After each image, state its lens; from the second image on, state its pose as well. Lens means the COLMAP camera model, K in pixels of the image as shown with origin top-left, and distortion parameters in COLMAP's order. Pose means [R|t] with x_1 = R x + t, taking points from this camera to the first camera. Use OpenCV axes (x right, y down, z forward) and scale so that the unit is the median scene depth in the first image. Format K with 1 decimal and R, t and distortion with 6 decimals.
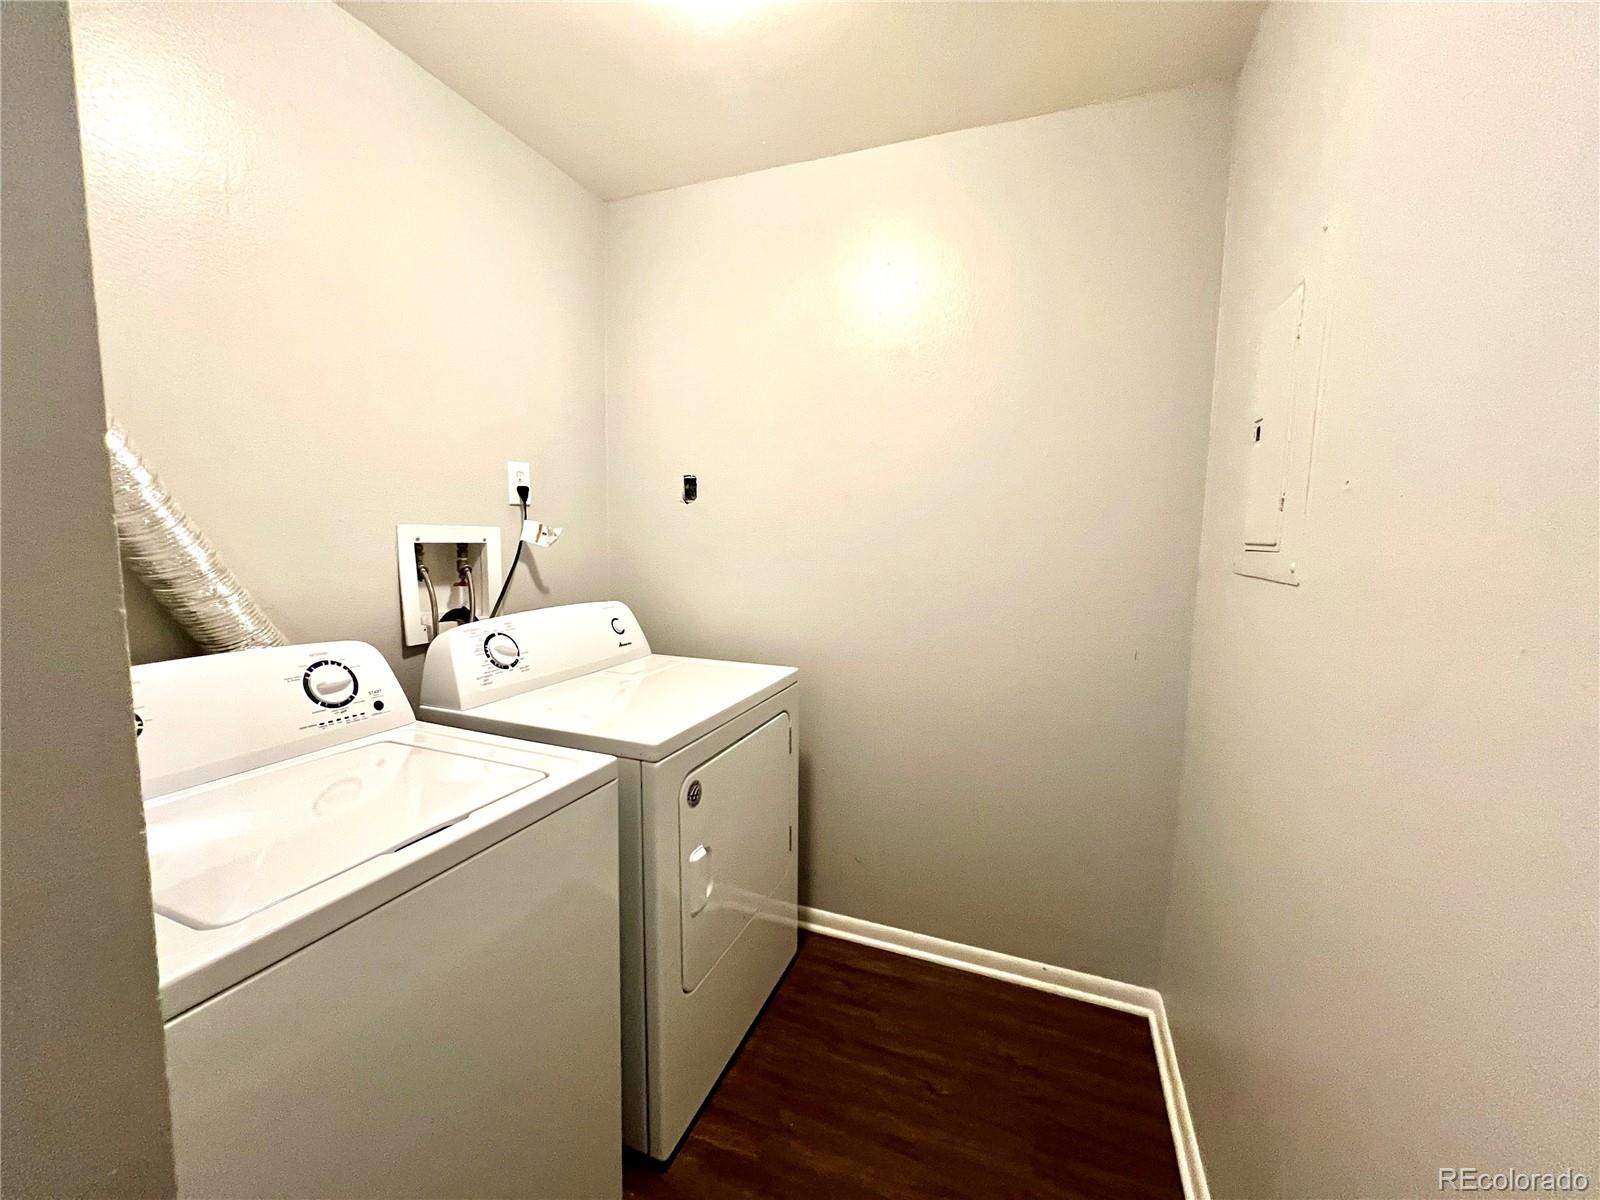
lens RADIAL K [[638.9, 0, 802.2], [0, 638.9, 597.7], [0, 0, 1]] dist [-0.000987, -0.000291]
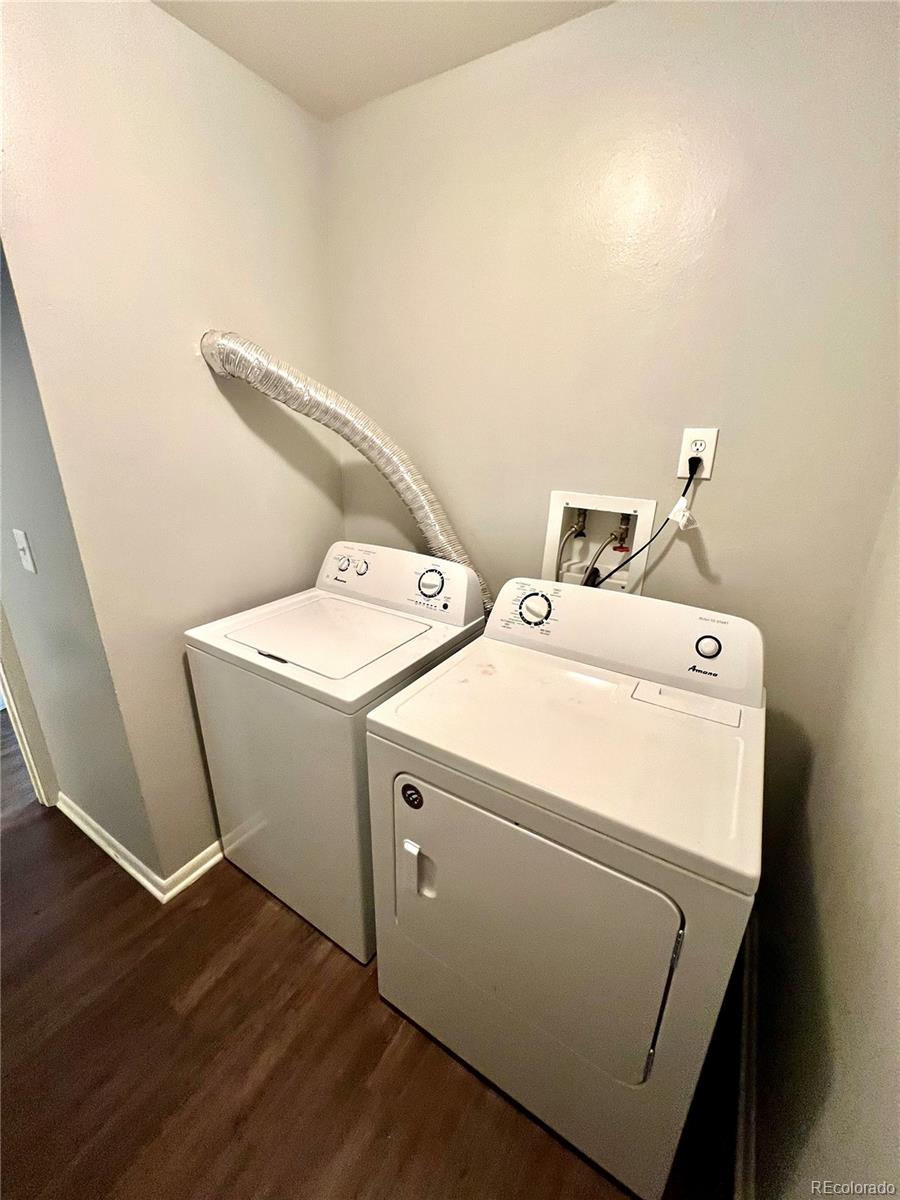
lens RADIAL K [[479.8, 0, 454.2], [0, 479.8, 598.1], [0, 0, 1]] dist [-0.001978, 0.000012]
pose [[-0.186556, 0.313783, -0.930987, 0.379197], [-0.121348, 0.933007, 0.338781, -0.221361], [0.974921, 0.176175, -0.135981, 1.000044]]
